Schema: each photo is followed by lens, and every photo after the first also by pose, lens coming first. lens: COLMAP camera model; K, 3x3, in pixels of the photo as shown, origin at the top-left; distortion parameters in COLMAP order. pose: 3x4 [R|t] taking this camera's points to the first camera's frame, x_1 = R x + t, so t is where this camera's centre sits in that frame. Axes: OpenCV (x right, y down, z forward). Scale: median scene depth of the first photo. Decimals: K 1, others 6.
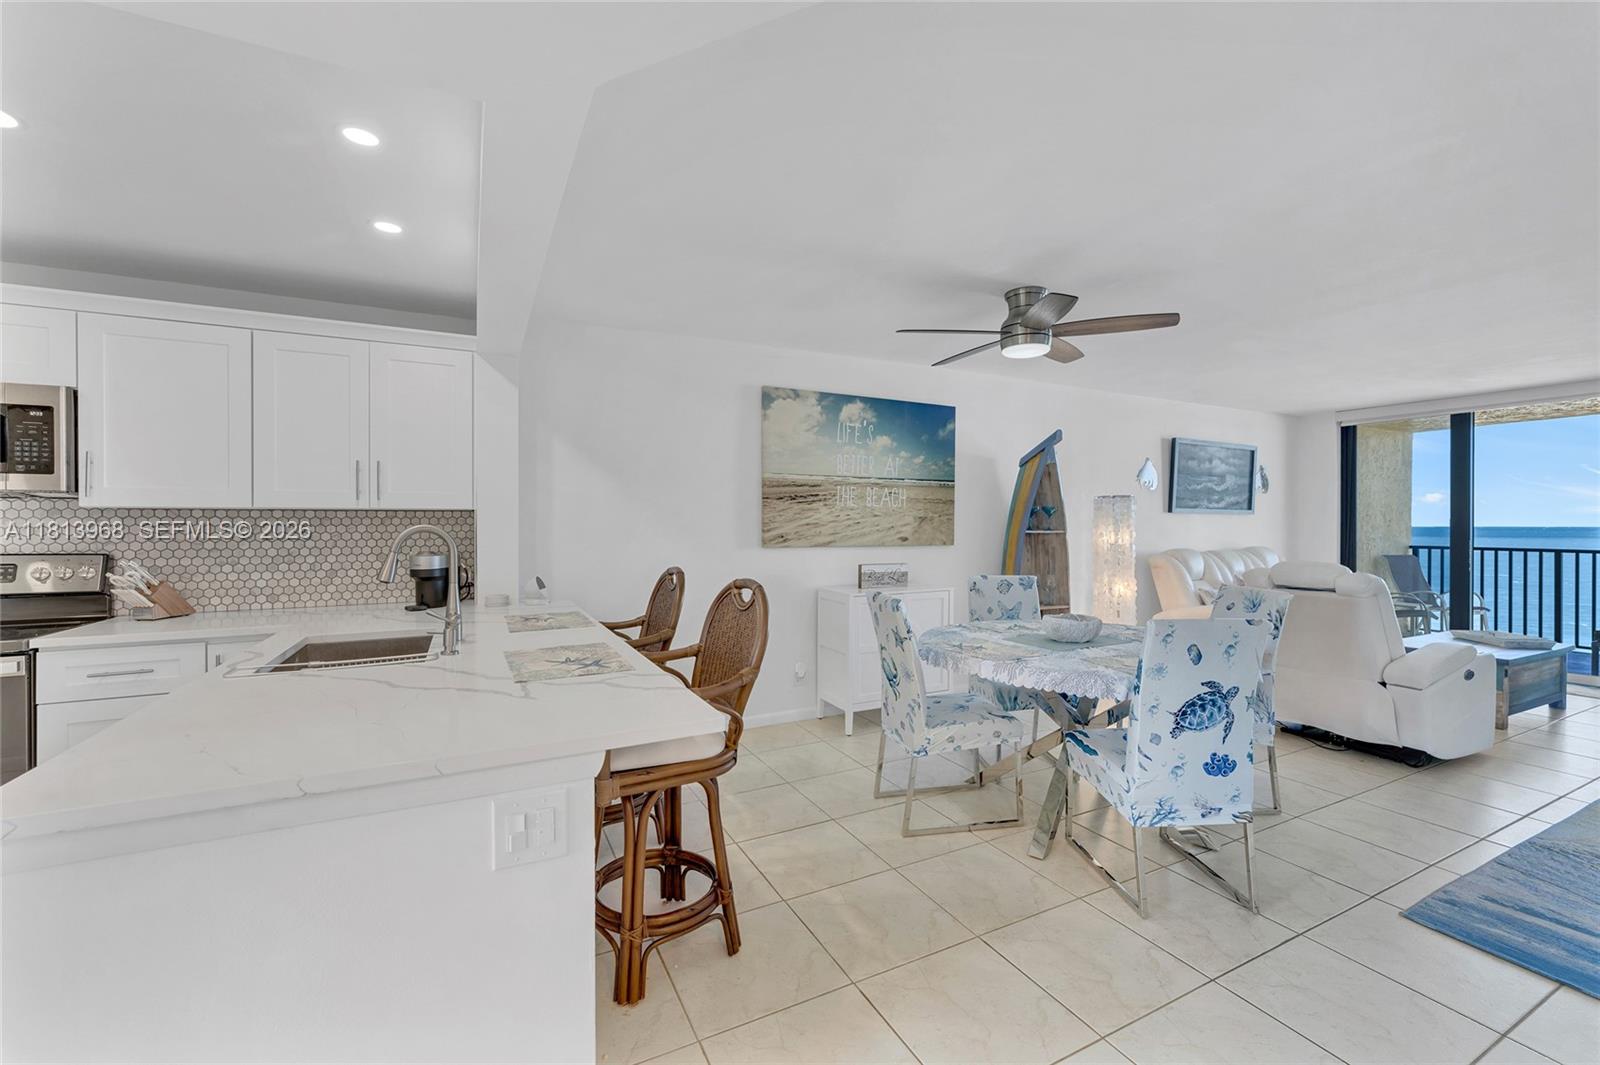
lens RADIAL K [[656.1, 0, 798.1], [0, 656.1, 527.6], [0, 0, 1]] dist [-0.004689, -0.000003]
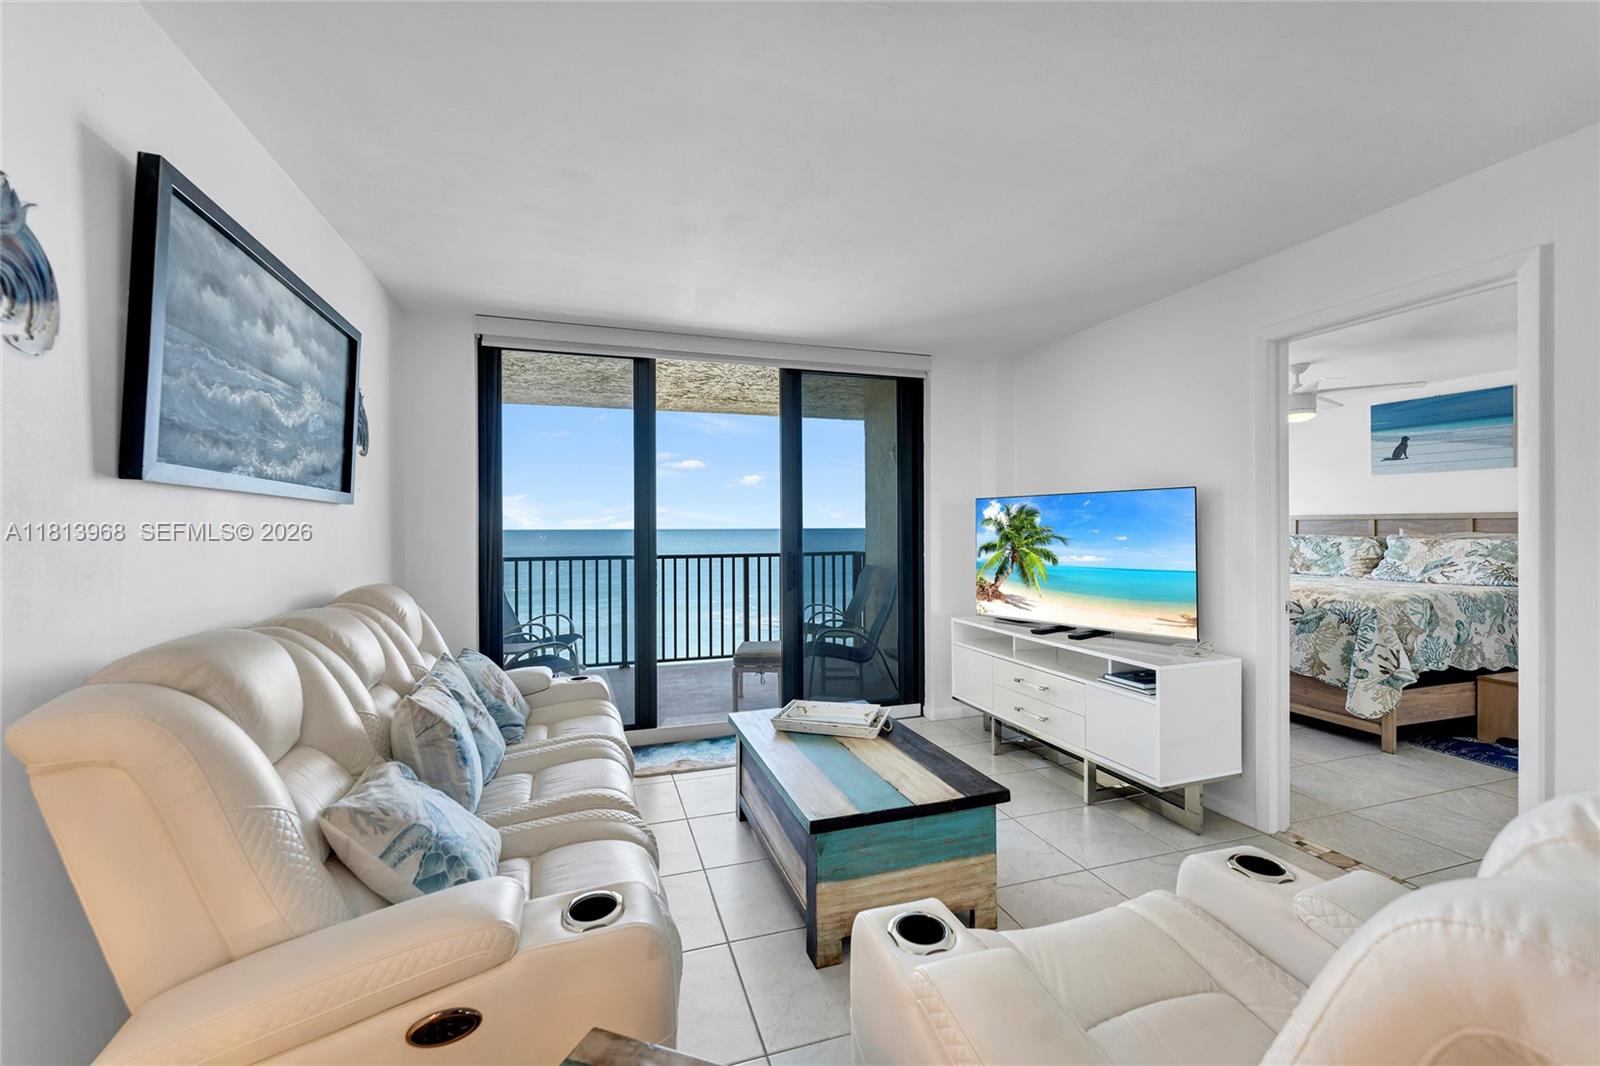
lens RADIAL K [[654.6, 0, 805.2], [0, 654.6, 525.0], [0, 0, 1]] dist [0.002224, 0.000198]
pose [[0.147214, 0.000763, 0.989104, 0.531484], [0.008206, 0.999964, -0.001993, -0.006663], [-0.989071, 0.008410, 0.147202, 1.035520]]
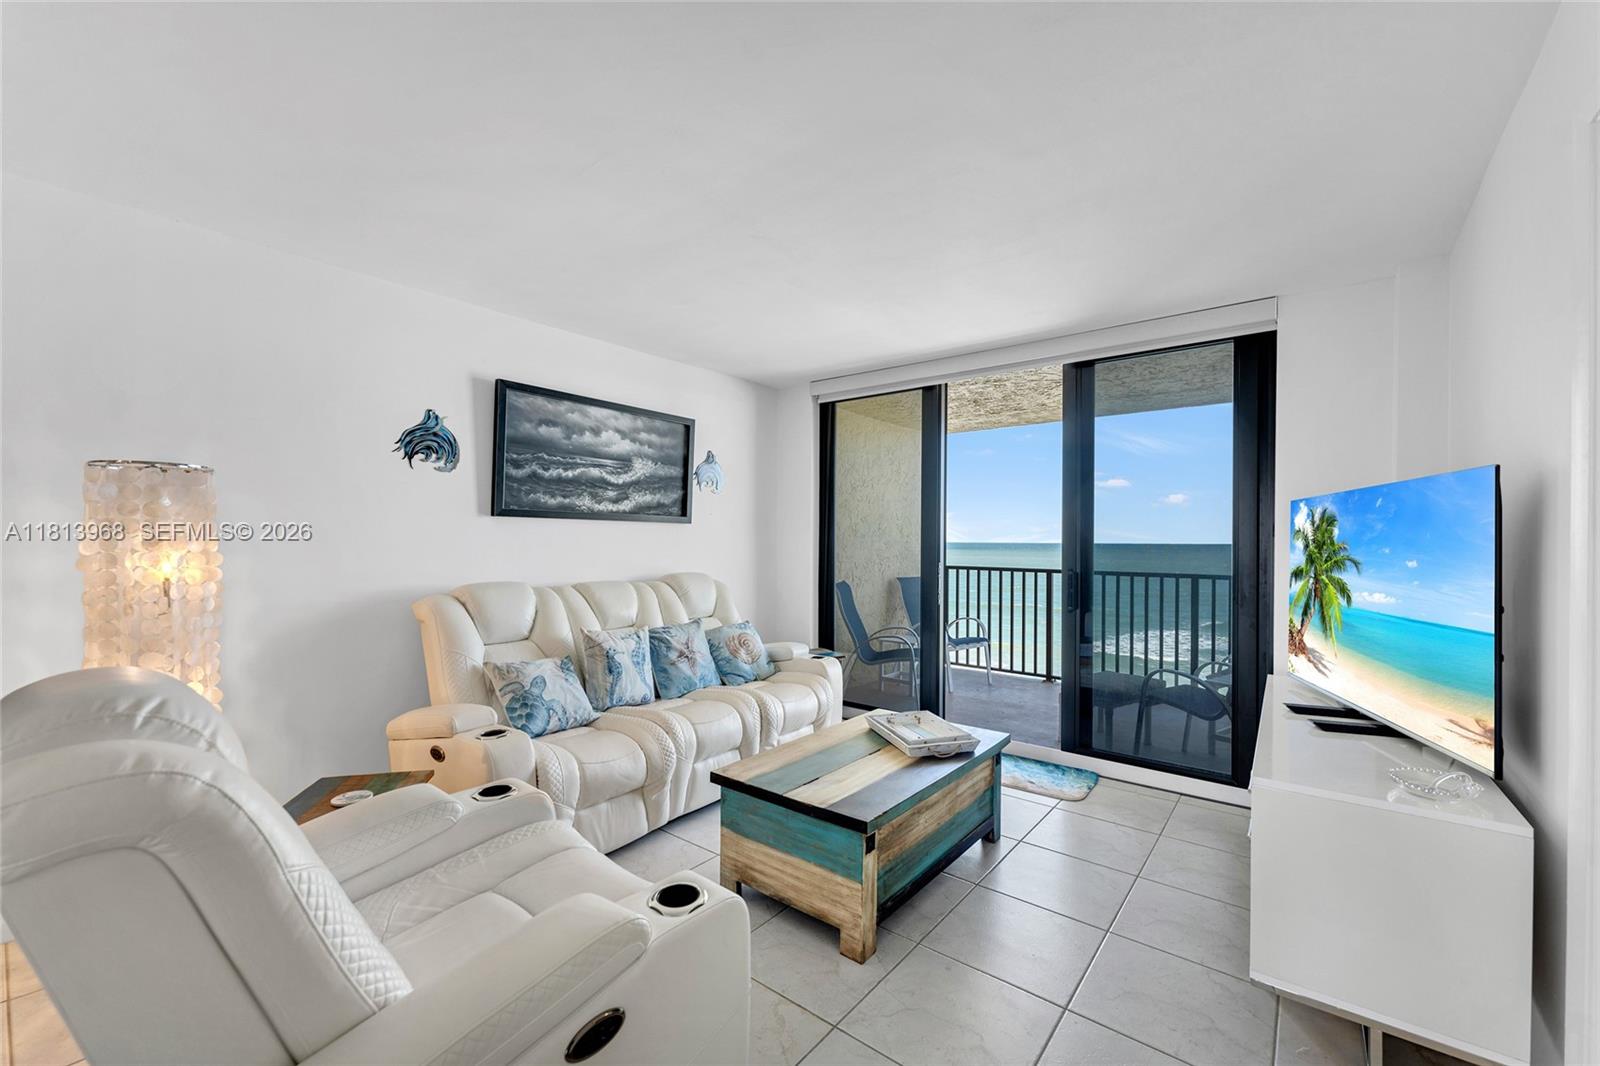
lens RADIAL K [[648.5, 0, 800.7], [0, 648.5, 542.1], [0, 0, 1]] dist [0.001018, 0.000075]
pose [[0.908768, 0.002981, 0.417291, 0.810121], [-0.002962, 0.999995, -0.000693, -0.002472], [-0.417292, -0.000606, 0.908772, 0.563479]]
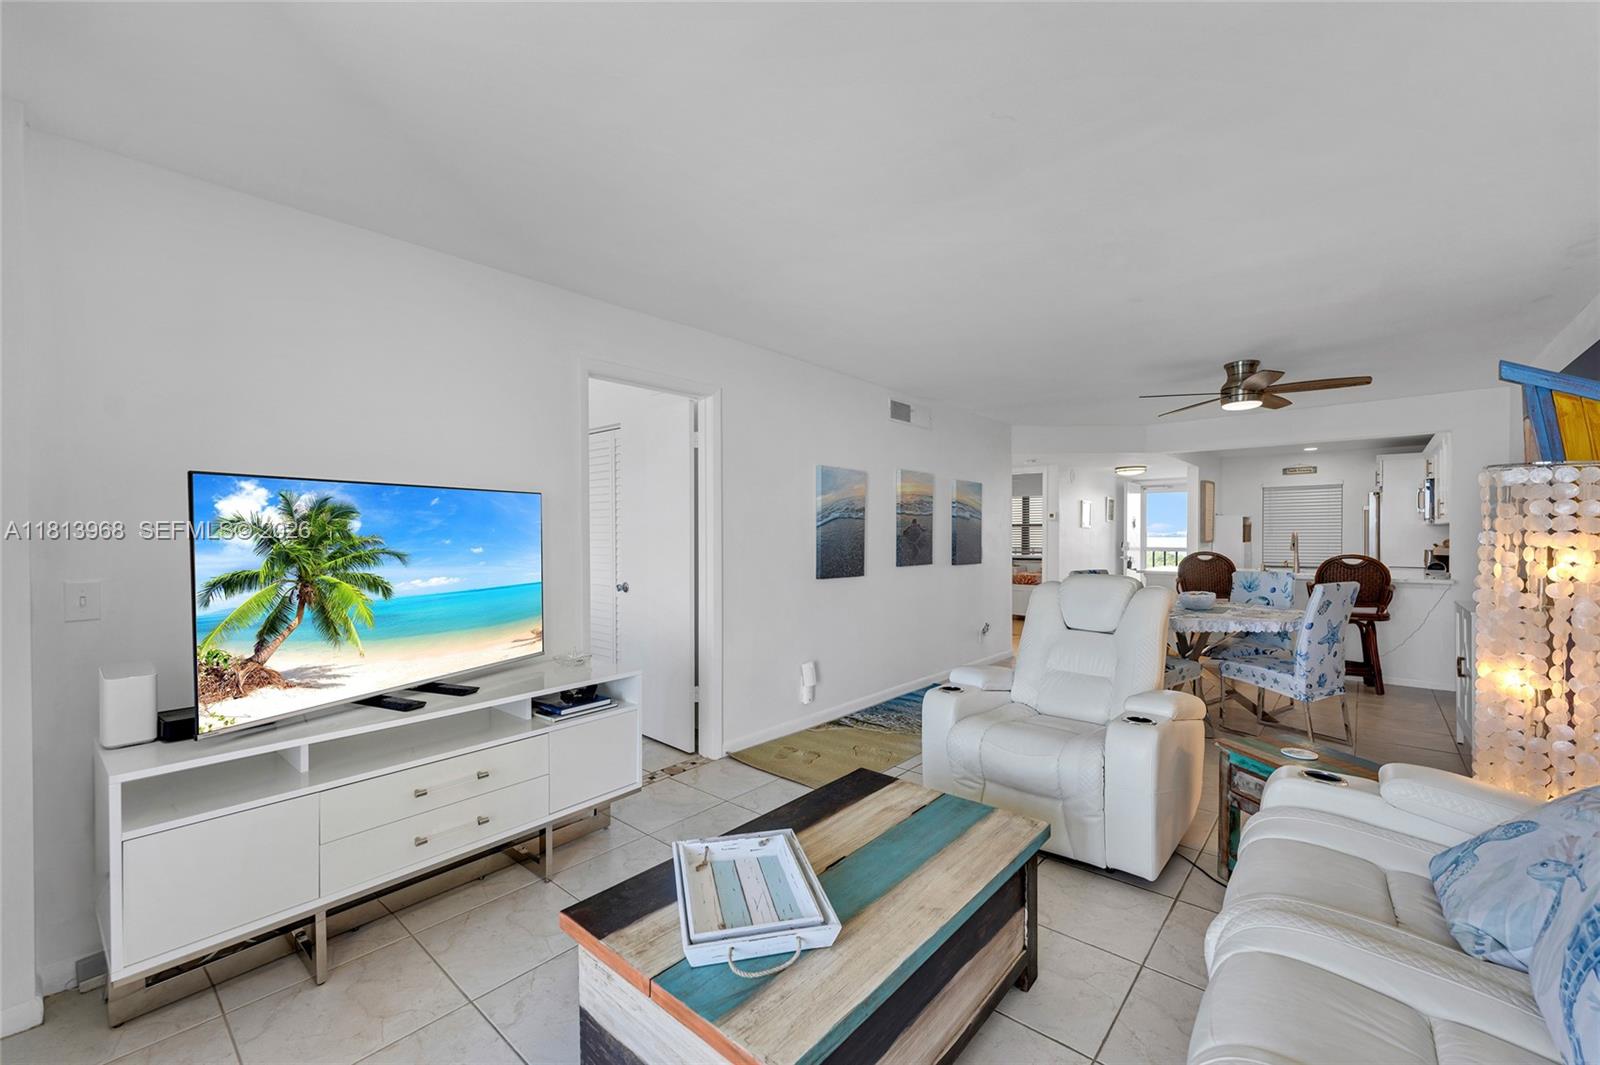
lens RADIAL K [[646.9, 0, 804.7], [0, 646.9, 538.0], [0, 0, 1]] dist [0.001743, -0.000028]
pose [[-0.923934, 0.006503, -0.382496, 1.296873], [0.001750, 0.999917, 0.012774, -0.008130], [0.382547, 0.011133, -0.923869, 1.443771]]
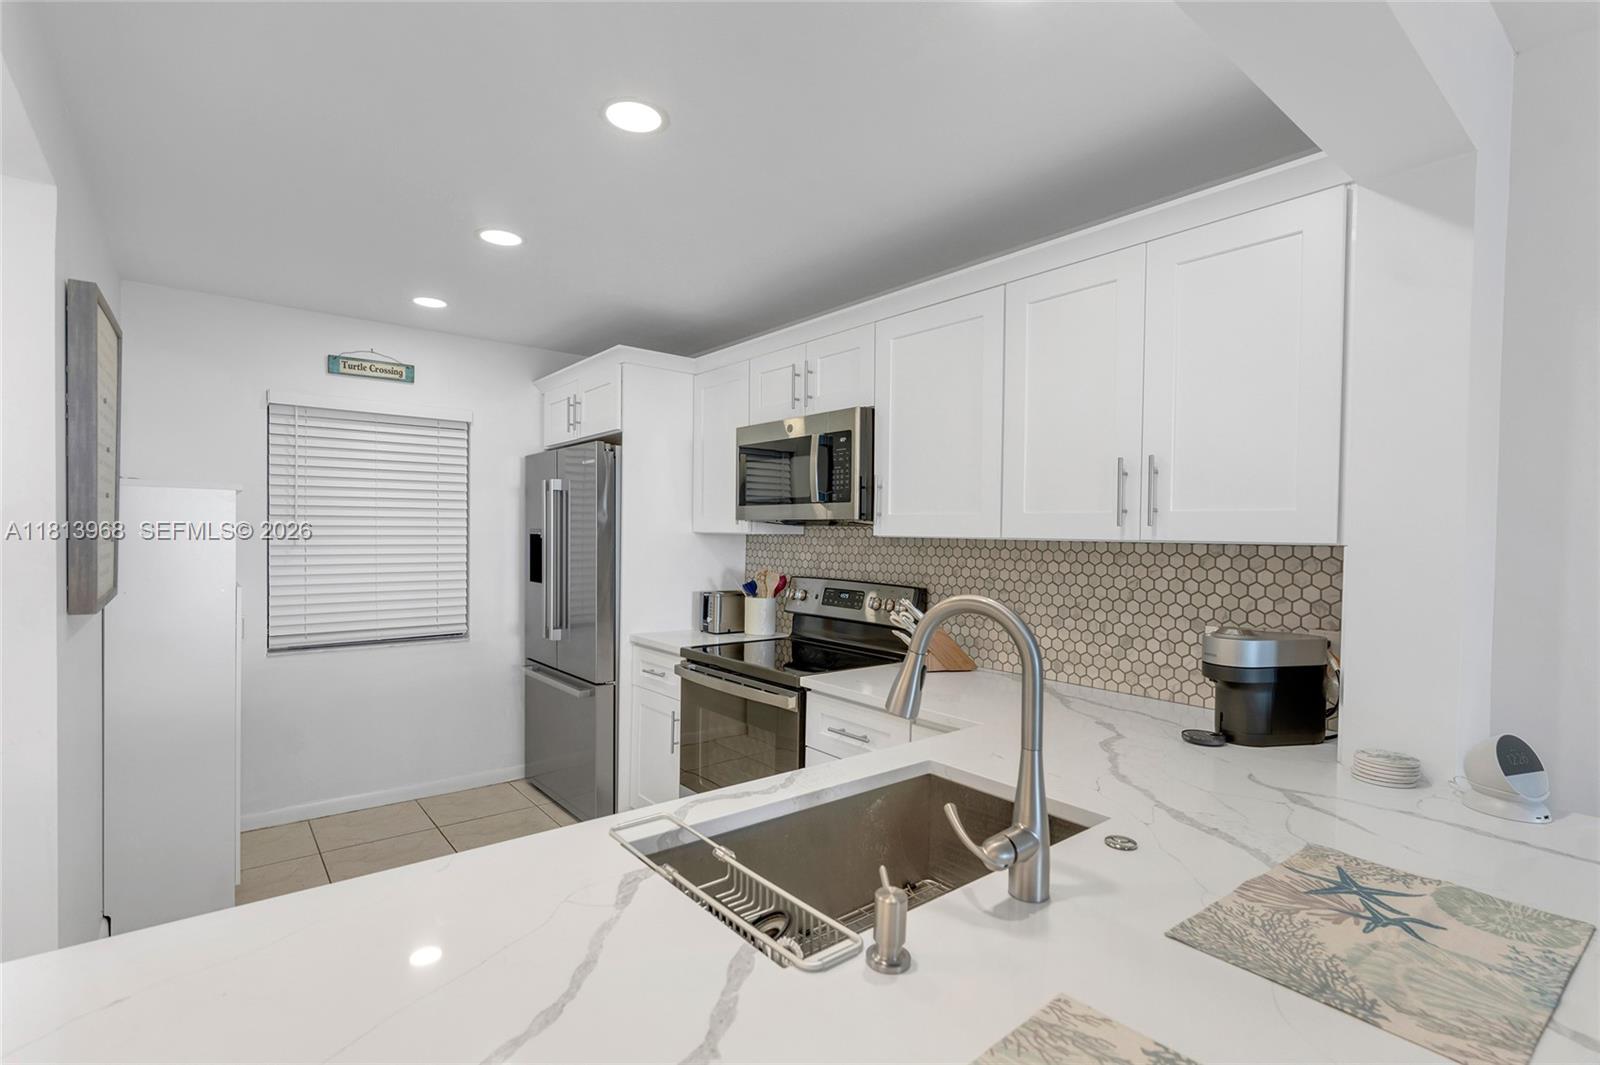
lens RADIAL K [[739.0, 0, 796.6], [0, 739.0, 544.4], [0, 0, 1]] dist [-0.000533, -0.000198]
pose [[0.216420, 0.021860, -0.976056, -0.067794], [-0.020524, 0.999630, 0.017837, -0.022154], [0.976085, 0.016173, 0.216789, 0.401417]]
